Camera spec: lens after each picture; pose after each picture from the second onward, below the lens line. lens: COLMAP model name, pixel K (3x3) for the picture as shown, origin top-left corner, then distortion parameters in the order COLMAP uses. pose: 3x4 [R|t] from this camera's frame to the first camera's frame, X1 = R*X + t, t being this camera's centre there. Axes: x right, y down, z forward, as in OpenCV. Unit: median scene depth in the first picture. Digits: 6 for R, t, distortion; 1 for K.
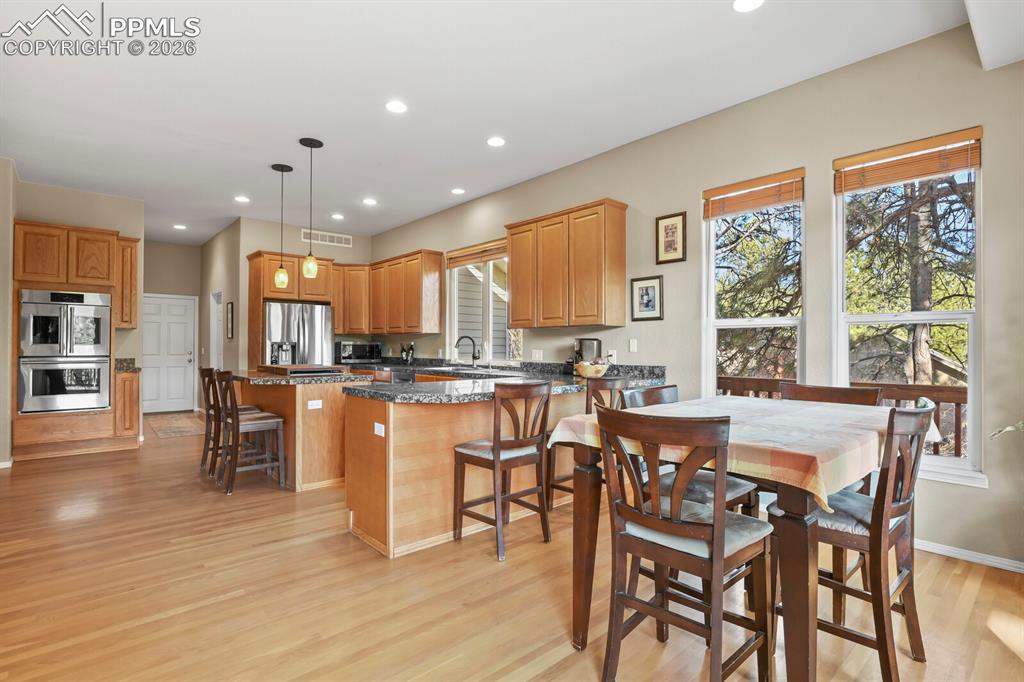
lens RADIAL K [[497.8, 0, 523.8], [0, 497.8, 340.5], [0, 0, 1]] dist [-0.028727, 0.000337]
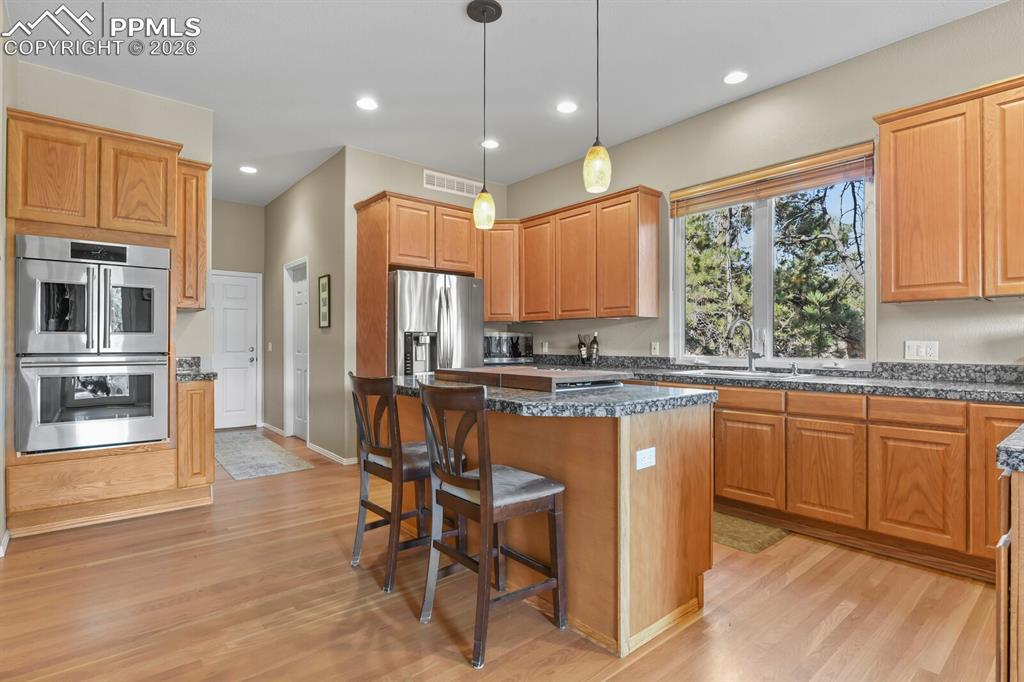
lens RADIAL K [[506.5, 0, 512.0], [0, 506.5, 341.0], [0, 0, 1]] dist [-0.020507, -0.001230]
pose [[0.998970, -0.001893, -0.045327, -0.408701], [0.002165, 0.999980, 0.005941, 0.014508], [0.045315, -0.006033, 0.998955, 0.413771]]
